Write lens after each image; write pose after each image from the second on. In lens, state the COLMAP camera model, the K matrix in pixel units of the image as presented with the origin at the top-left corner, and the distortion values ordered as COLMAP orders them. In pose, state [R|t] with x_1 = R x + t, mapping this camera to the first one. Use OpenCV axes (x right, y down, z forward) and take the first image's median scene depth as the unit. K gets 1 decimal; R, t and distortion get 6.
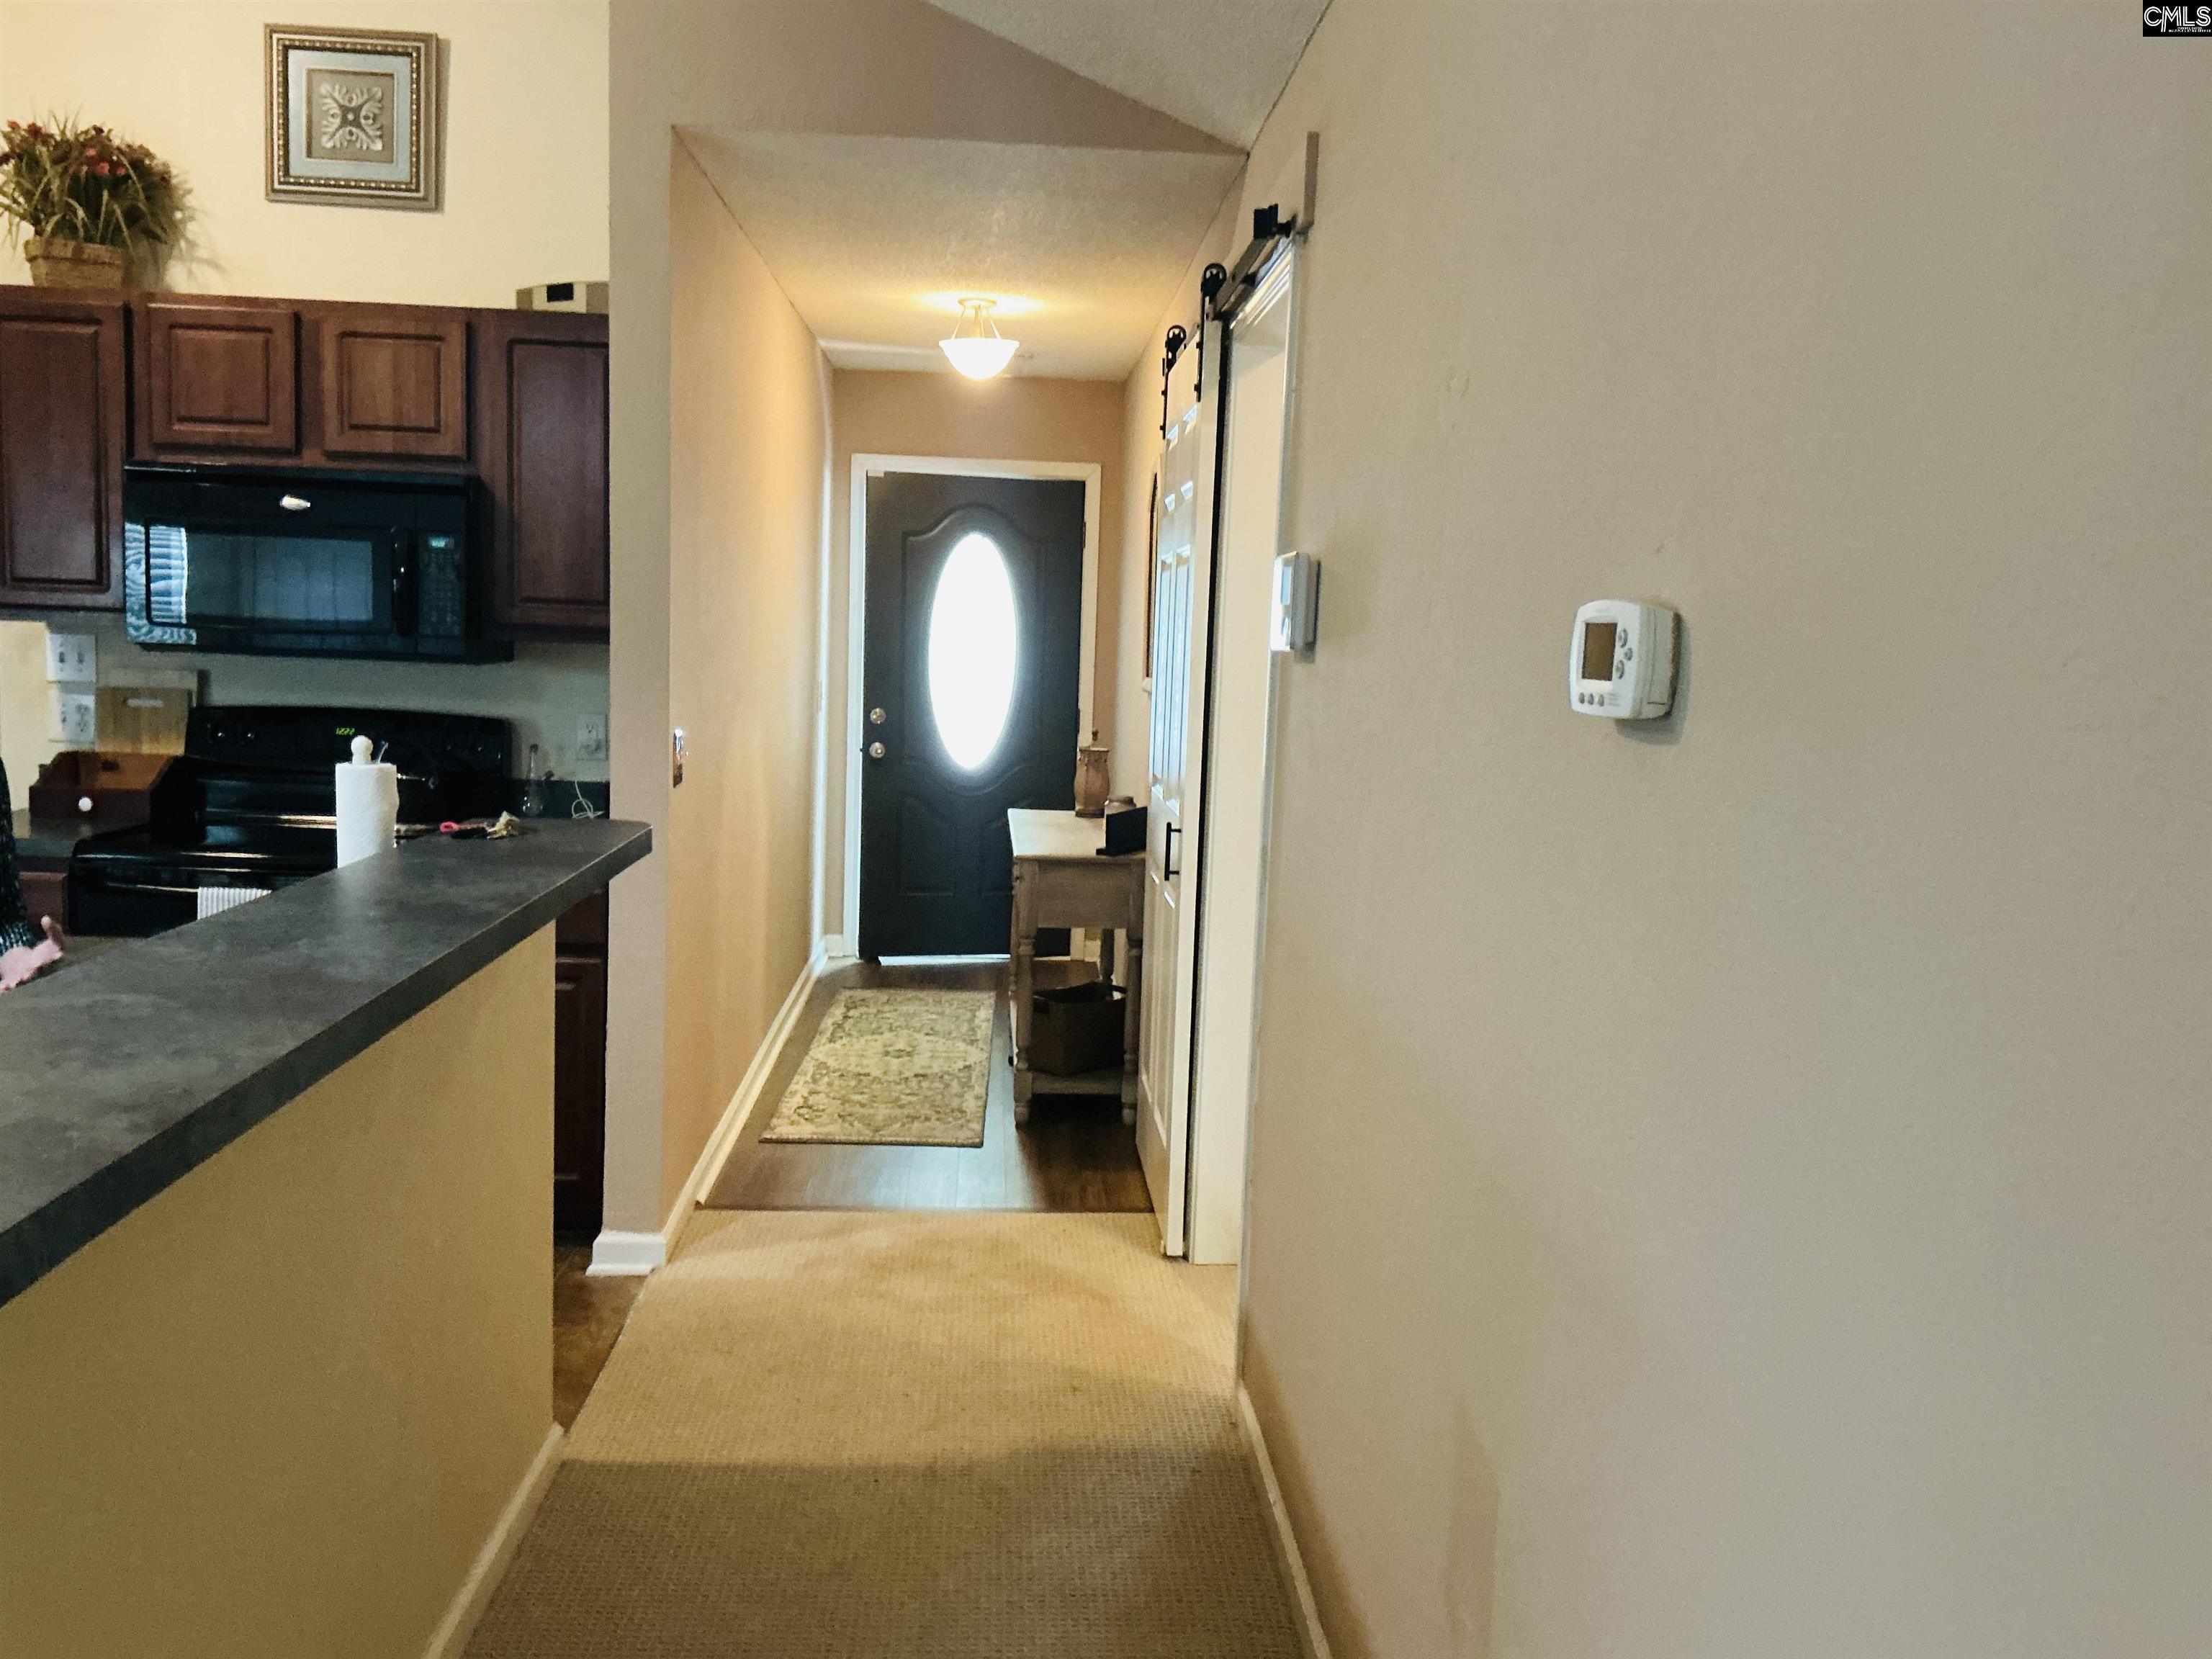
lens RADIAL K [[1831.2, 0, 1106.0], [0, 1831.2, 829.5], [0, 0, 1]] dist [0.104160, -0.174904]
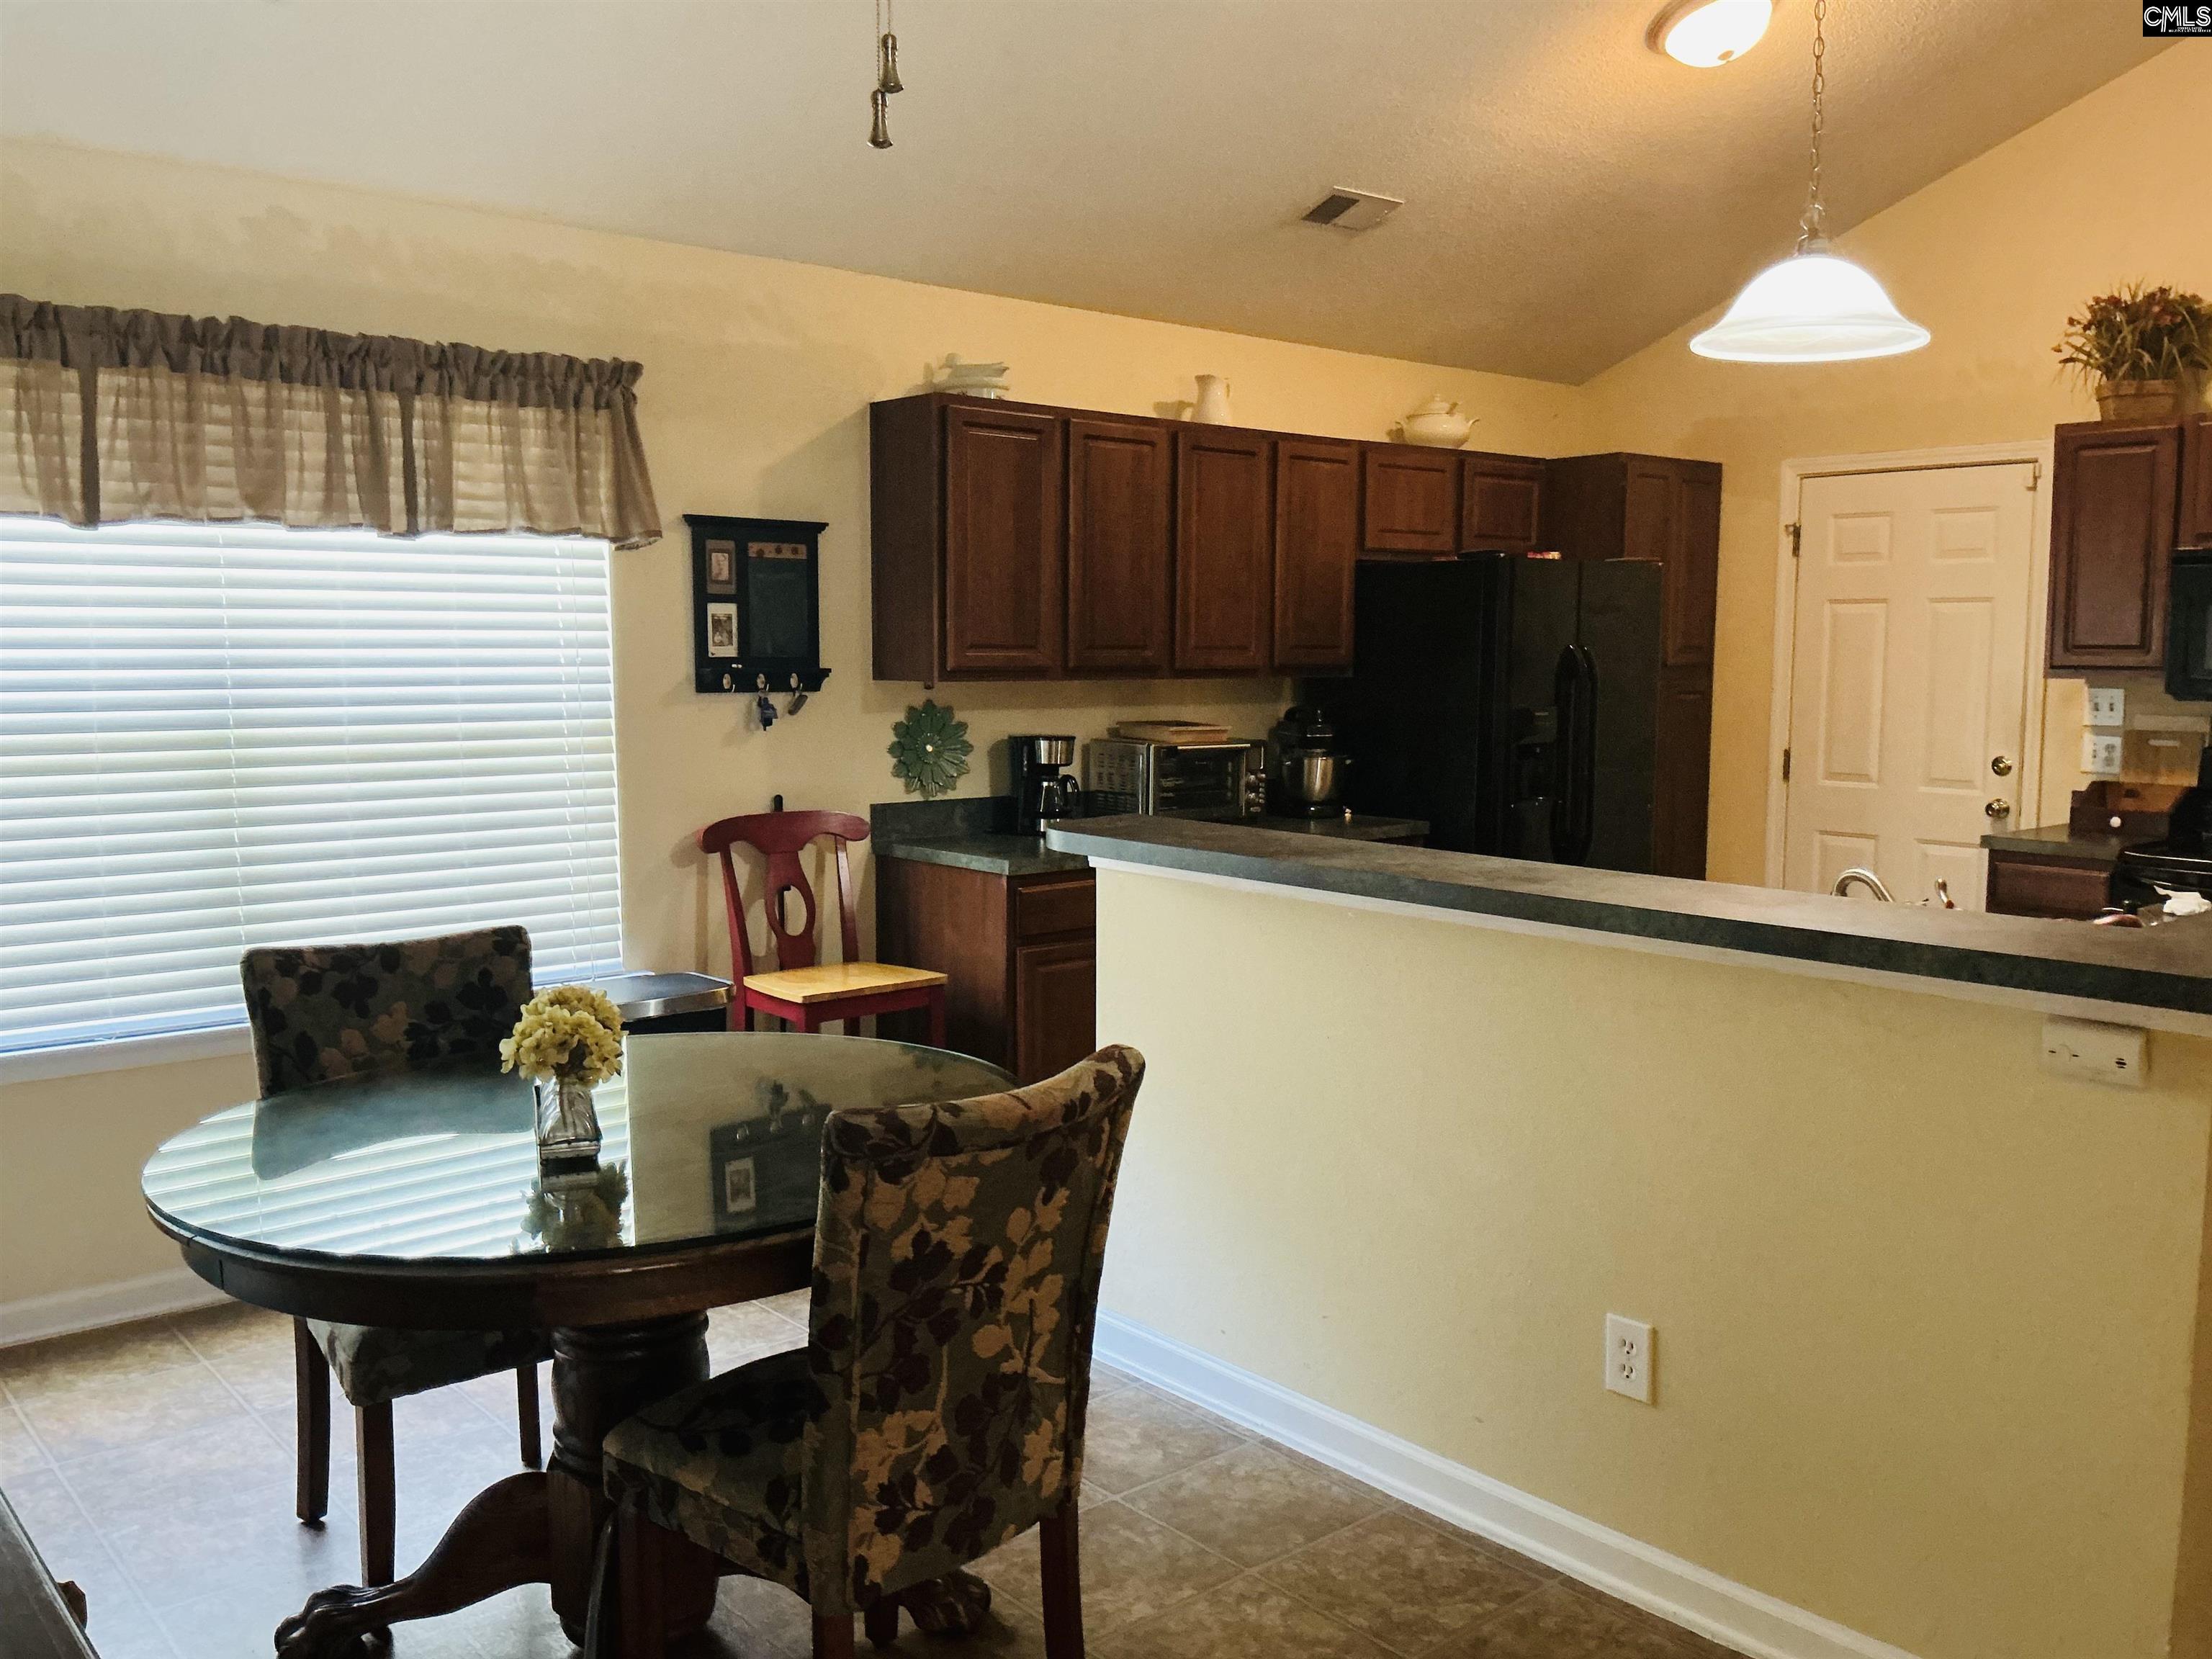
lens RADIAL K [[1831.2, 0, 1106.0], [0, 1831.2, 829.5], [0, 0, 1]] dist [0.104160, -0.174904]
pose [[0.605921, 0.045038, -0.794249, 0.041571], [-0.064664, 0.997881, 0.007253, 0.026729], [0.792892, 0.046964, 0.607549, -0.316632]]
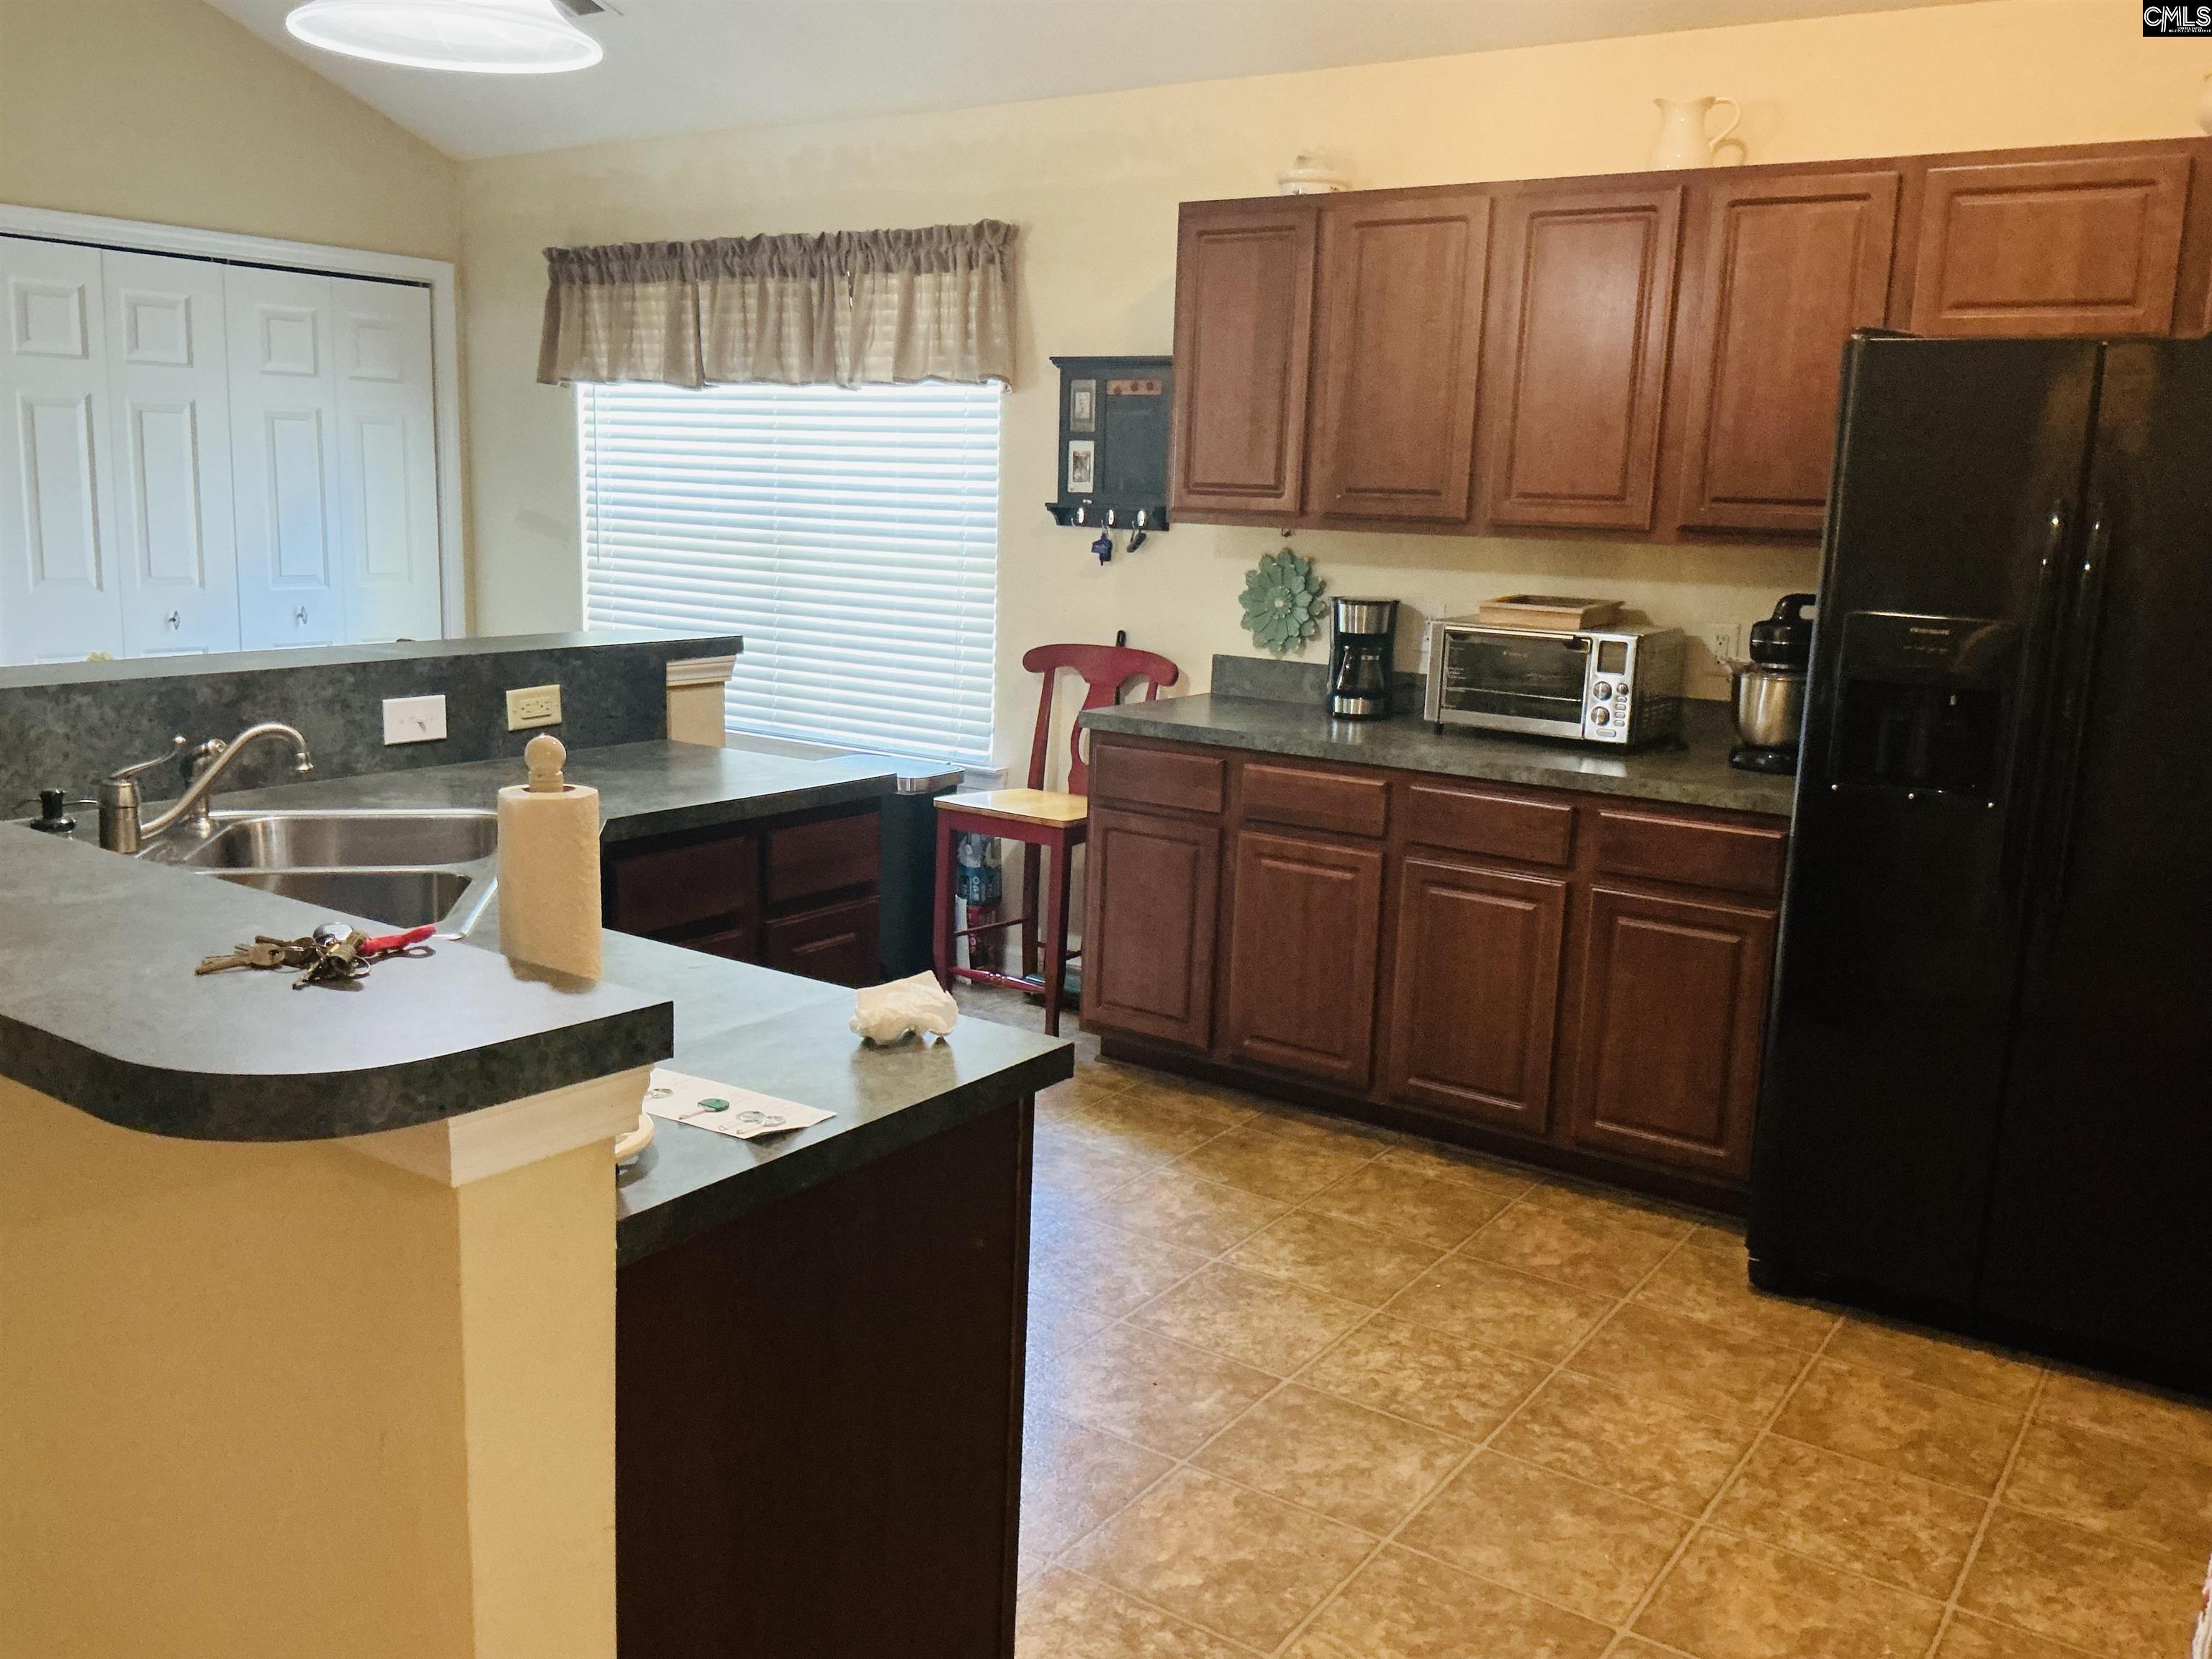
lens RADIAL K [[1831.2, 0, 1106.0], [0, 1831.2, 829.5], [0, 0, 1]] dist [0.104160, -0.174904]
pose [[-0.613574, 0.093353, -0.784100, -0.029790], [-0.137331, 0.965238, 0.222384, -0.075078], [0.777603, 0.244131, -0.579425, 0.604253]]
